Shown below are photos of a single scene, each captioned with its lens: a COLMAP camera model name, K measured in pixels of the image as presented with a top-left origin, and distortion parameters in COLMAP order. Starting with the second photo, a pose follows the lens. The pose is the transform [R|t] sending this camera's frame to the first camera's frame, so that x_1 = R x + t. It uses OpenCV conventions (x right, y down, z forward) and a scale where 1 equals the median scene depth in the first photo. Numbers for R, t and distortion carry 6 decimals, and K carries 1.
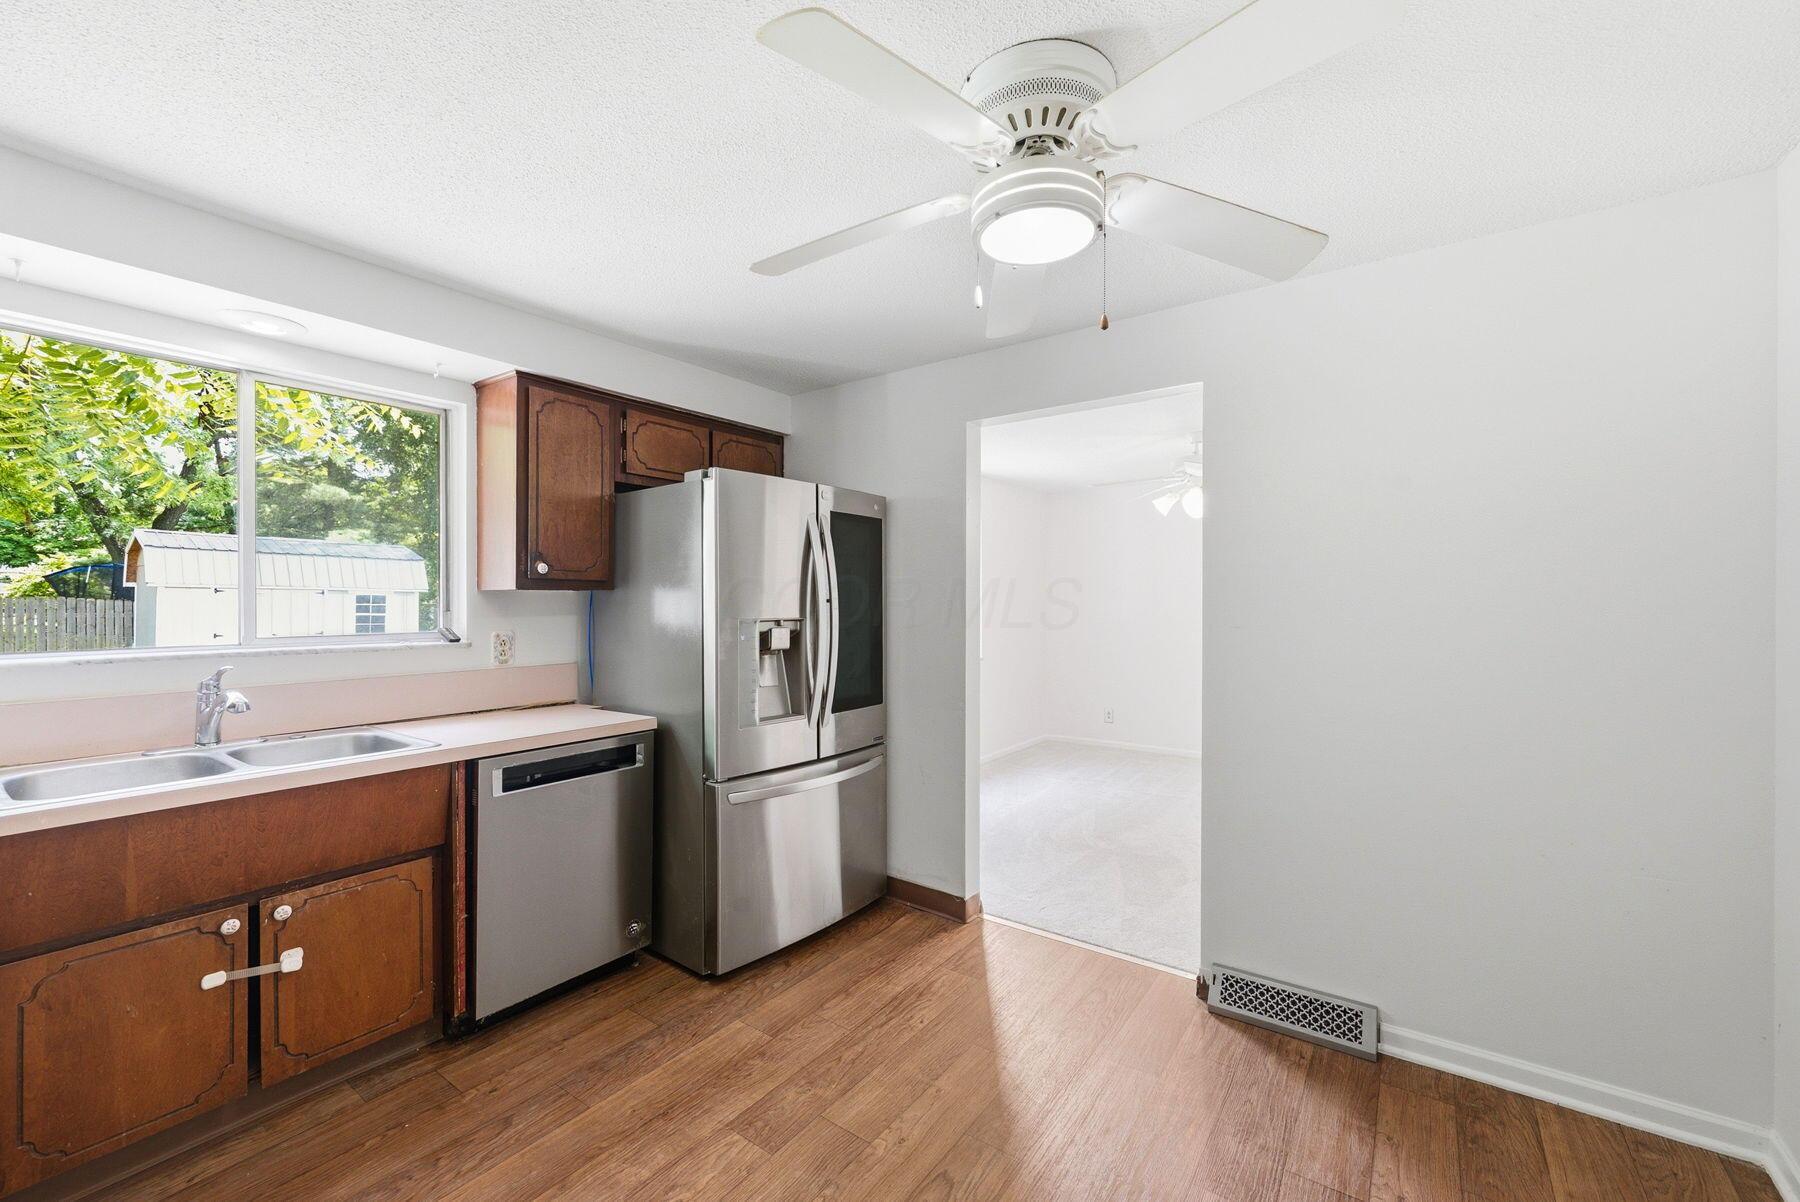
lens RADIAL K [[721.5, 0, 897.2], [0, 721.5, 602.4], [0, 0, 1]] dist [-0.001599, 0.000424]
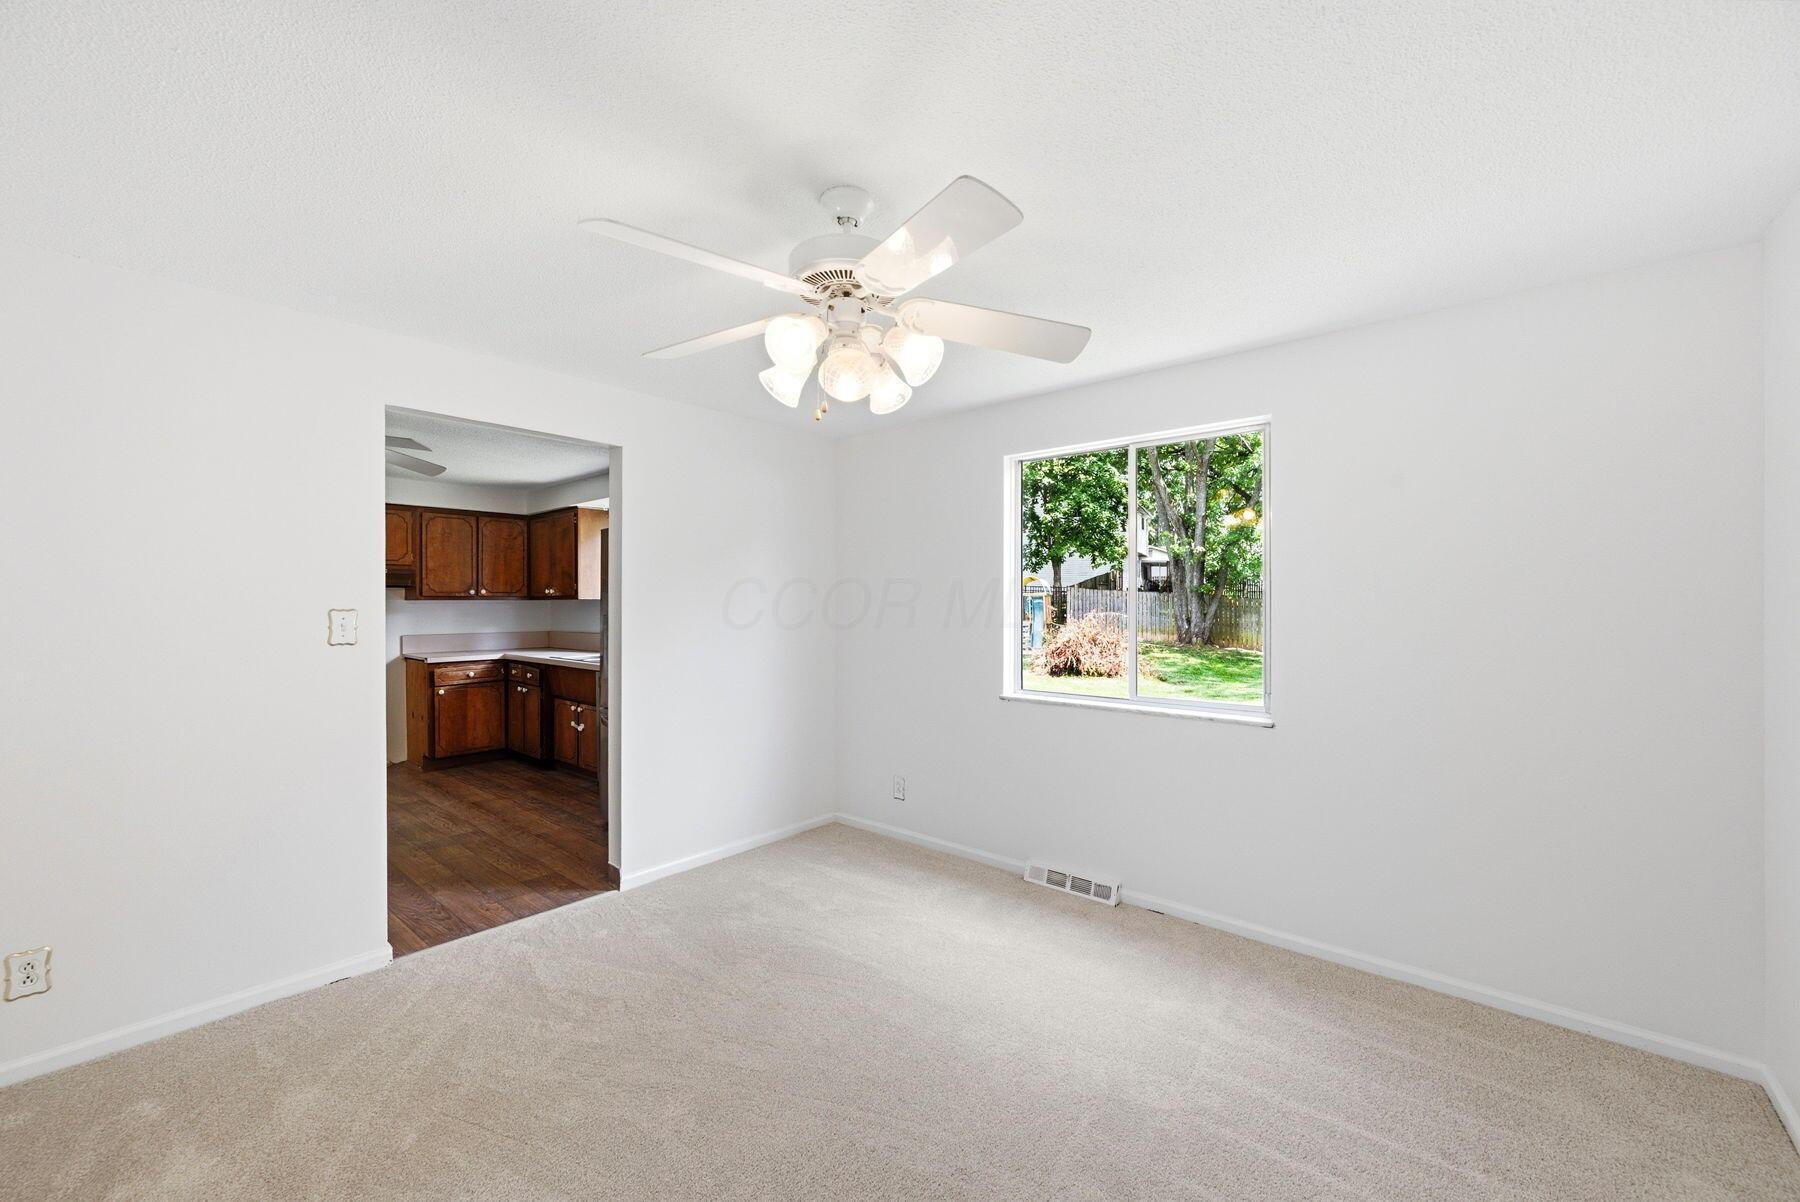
lens RADIAL K [[721.5, 0, 902.8], [0, 721.5, 603.1], [0, 0, 1]] dist [-0.001599, 0.000424]
pose [[-0.085014, -0.002249, -0.996377, 1.385935], [-0.001083, 0.999997, -0.002165, 0.000426], [0.996379, 0.000895, -0.085016, 1.804728]]
